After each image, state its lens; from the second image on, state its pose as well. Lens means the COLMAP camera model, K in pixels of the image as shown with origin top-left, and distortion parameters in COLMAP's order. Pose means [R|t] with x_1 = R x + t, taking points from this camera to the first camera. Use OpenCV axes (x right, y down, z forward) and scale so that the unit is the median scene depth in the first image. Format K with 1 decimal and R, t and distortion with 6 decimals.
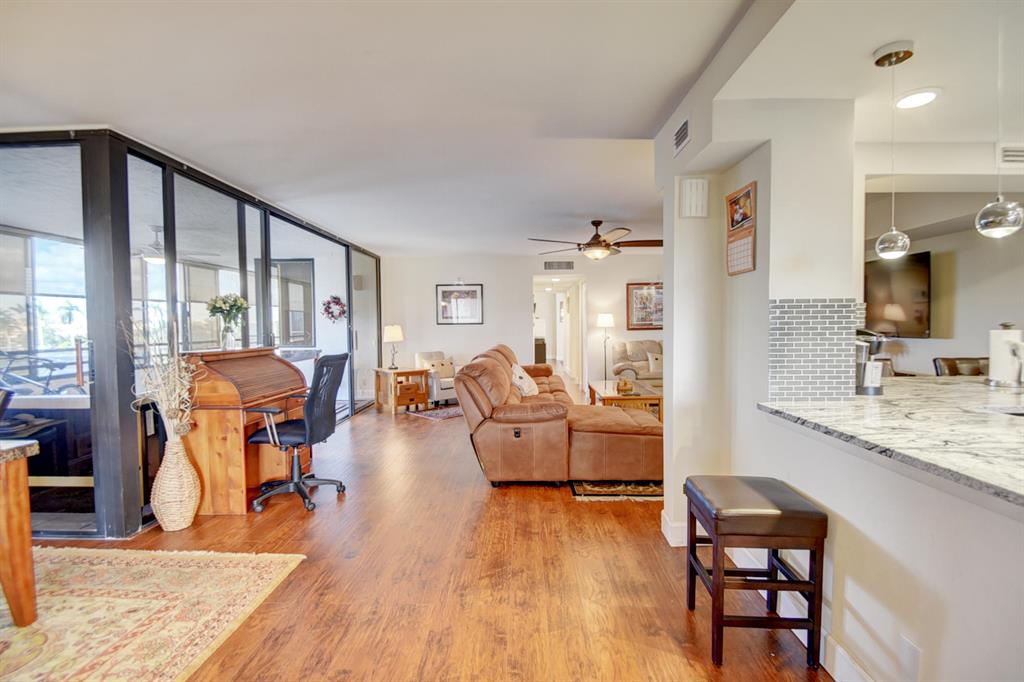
lens RADIAL K [[458.4, 0, 516.2], [0, 458.4, 339.8], [0, 0, 1]] dist [0.012265, -0.017539]
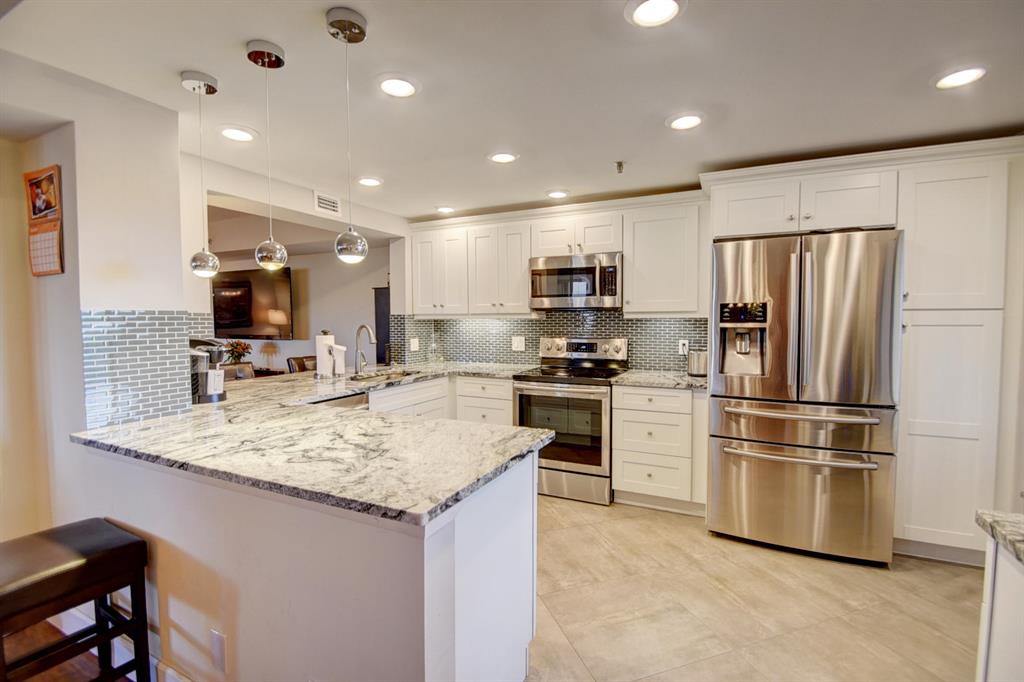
lens RADIAL K [[458.4, 0, 516.2], [0, 458.4, 339.8], [0, 0, 1]] dist [0.012265, -0.017539]
pose [[0.422171, -0.034927, 0.905843, 0.085156], [0.033251, 0.999182, 0.023029, -0.017405], [-0.905906, 0.020398, 0.422987, -0.056196]]
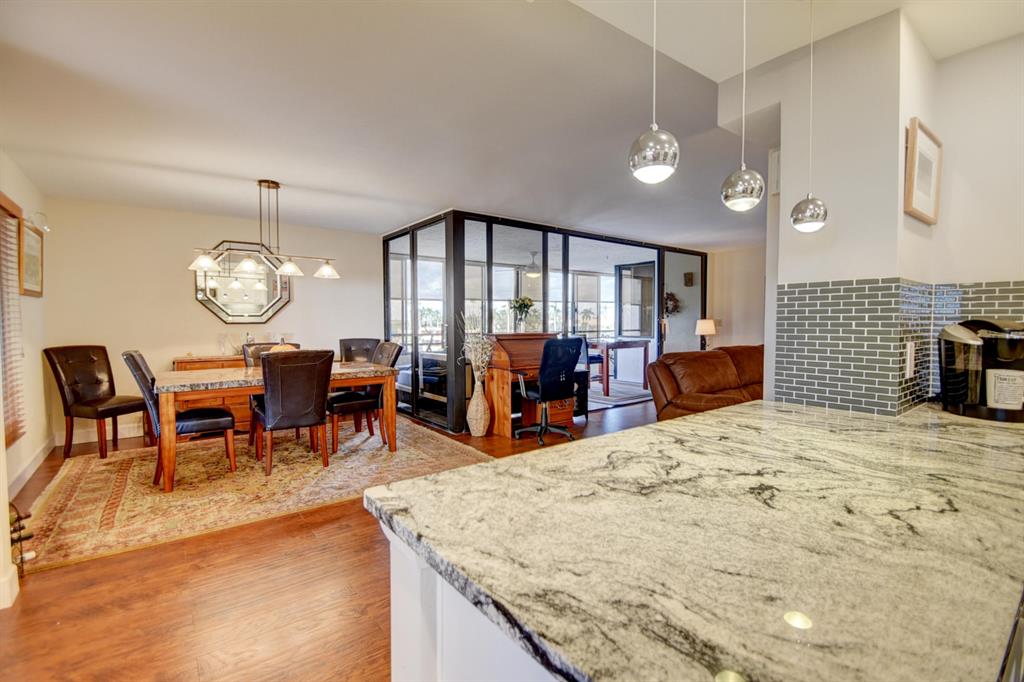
lens RADIAL K [[458.4, 0, 516.2], [0, 458.4, 339.8], [0, 0, 1]] dist [0.012265, -0.017539]
pose [[0.624032, 0.039521, -0.780398, 0.629670], [-0.032036, 0.999174, 0.024984, 0.007574], [0.780742, 0.009410, 0.624783, 0.040985]]
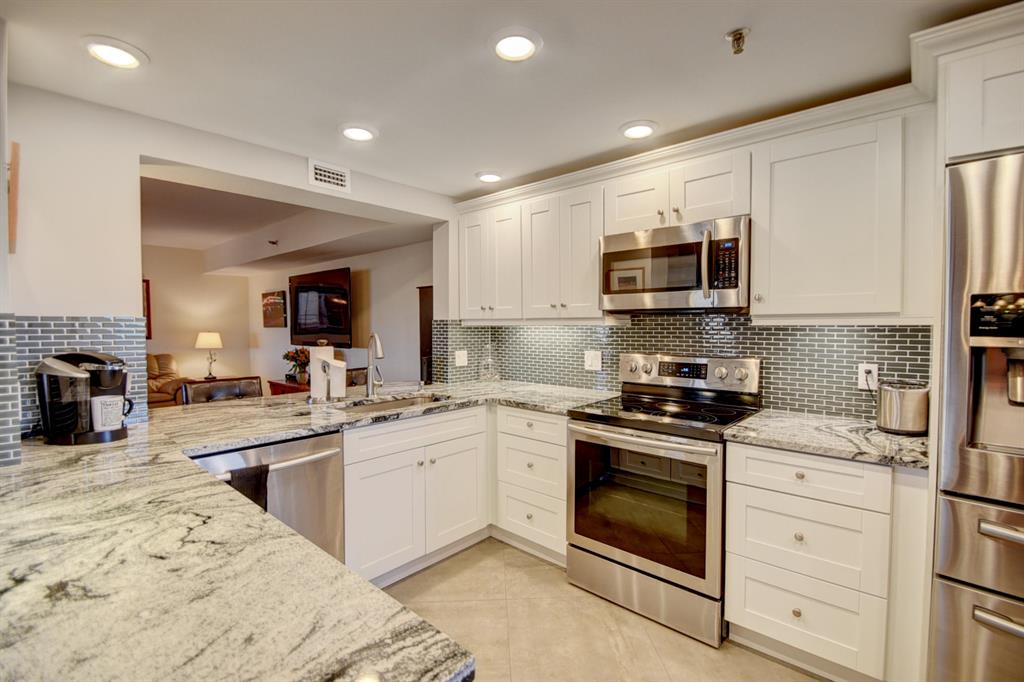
lens RADIAL K [[458.4, 0, 516.2], [0, 458.4, 339.8], [0, 0, 1]] dist [0.012265, -0.017539]
pose [[0.654245, -0.016564, 0.756101, 0.484011], [0.023240, 0.999728, 0.001792, -0.023818], [-0.755925, 0.016399, 0.654452, 0.000979]]
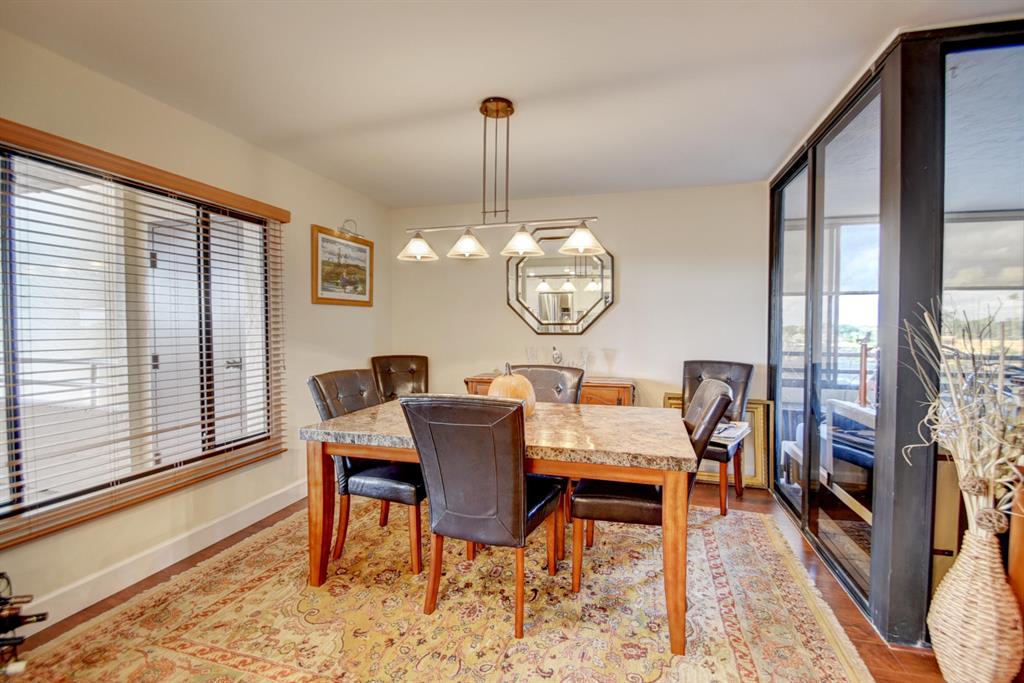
lens RADIAL K [[458.4, 0, 516.2], [0, 458.4, 340.3], [0, 0, 1]] dist [0.012265, -0.017539]
pose [[-0.251022, 0.036976, -0.967275, -0.078423], [-0.035787, 0.998233, 0.047446, -0.019810], [0.967320, 0.046526, -0.249255, 0.549594]]
